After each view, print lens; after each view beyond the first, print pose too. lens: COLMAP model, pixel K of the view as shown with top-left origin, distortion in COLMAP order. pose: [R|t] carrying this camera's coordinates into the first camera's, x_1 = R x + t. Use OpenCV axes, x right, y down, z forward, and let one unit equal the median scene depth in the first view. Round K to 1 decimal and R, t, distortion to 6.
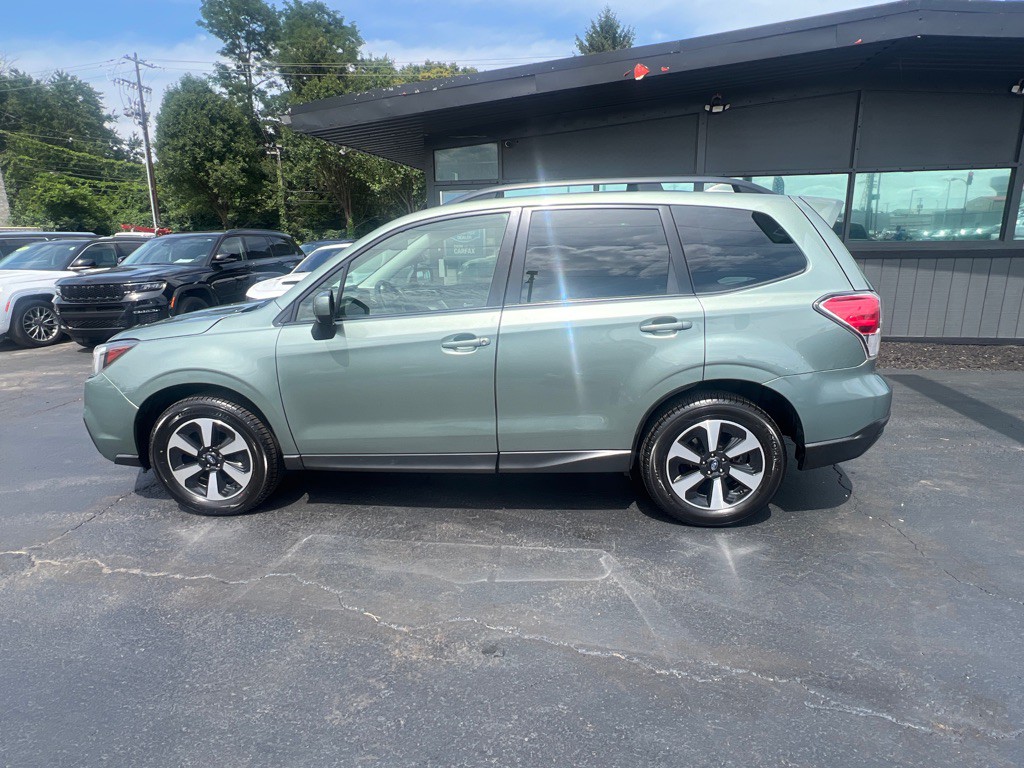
lens RADIAL K [[567.1, 0, 509.5], [0, 567.1, 383.9], [0, 0, 1]] dist [-0.001424, 0.000267]
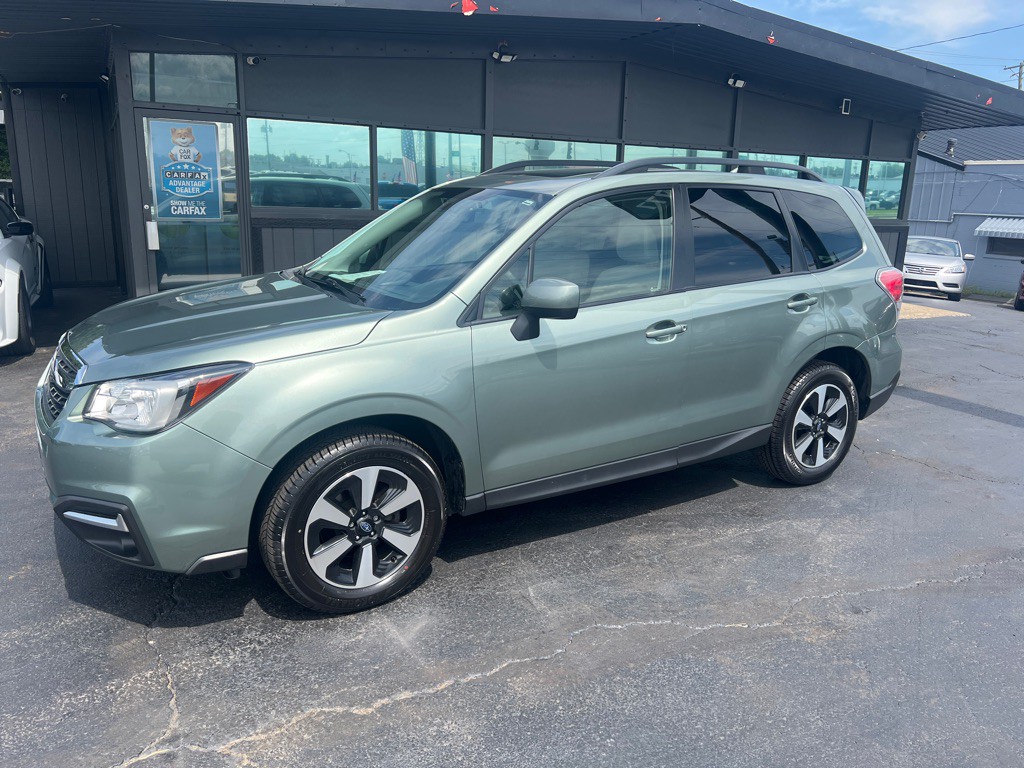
lens RADIAL K [[767.2, 0, 512.0], [0, 767.2, 384.0], [0, 0, 1]] dist [0.054901, -0.067066]
pose [[0.789503, -0.107530, 0.604254, -0.932982], [0.111410, 0.993285, 0.031194, -0.047395], [-0.603551, 0.042692, 0.796181, 0.144216]]
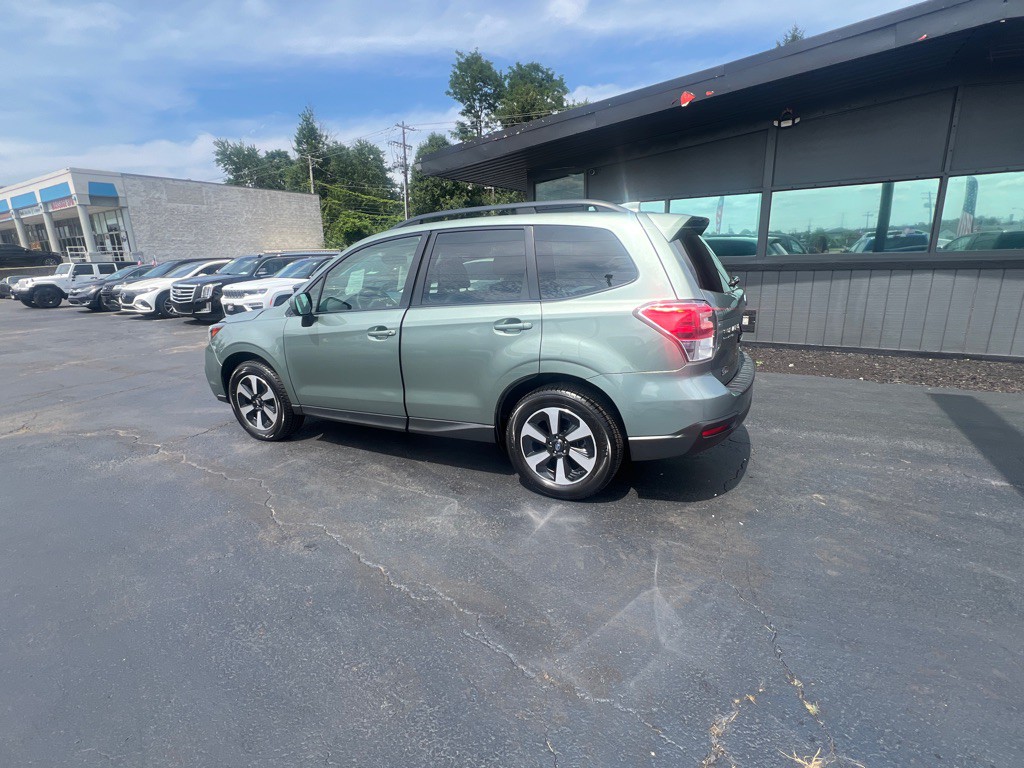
lens RADIAL K [[475.3, 0, 512.0], [0, 475.3, 384.0], [0, 0, 1]] dist [-0.000552, -0.000086]
pose [[0.933719, 0.081674, -0.348565, 0.557535], [-0.075339, 0.996653, 0.031715, -0.008811], [0.349989, -0.003352, 0.936748, 0.038395]]
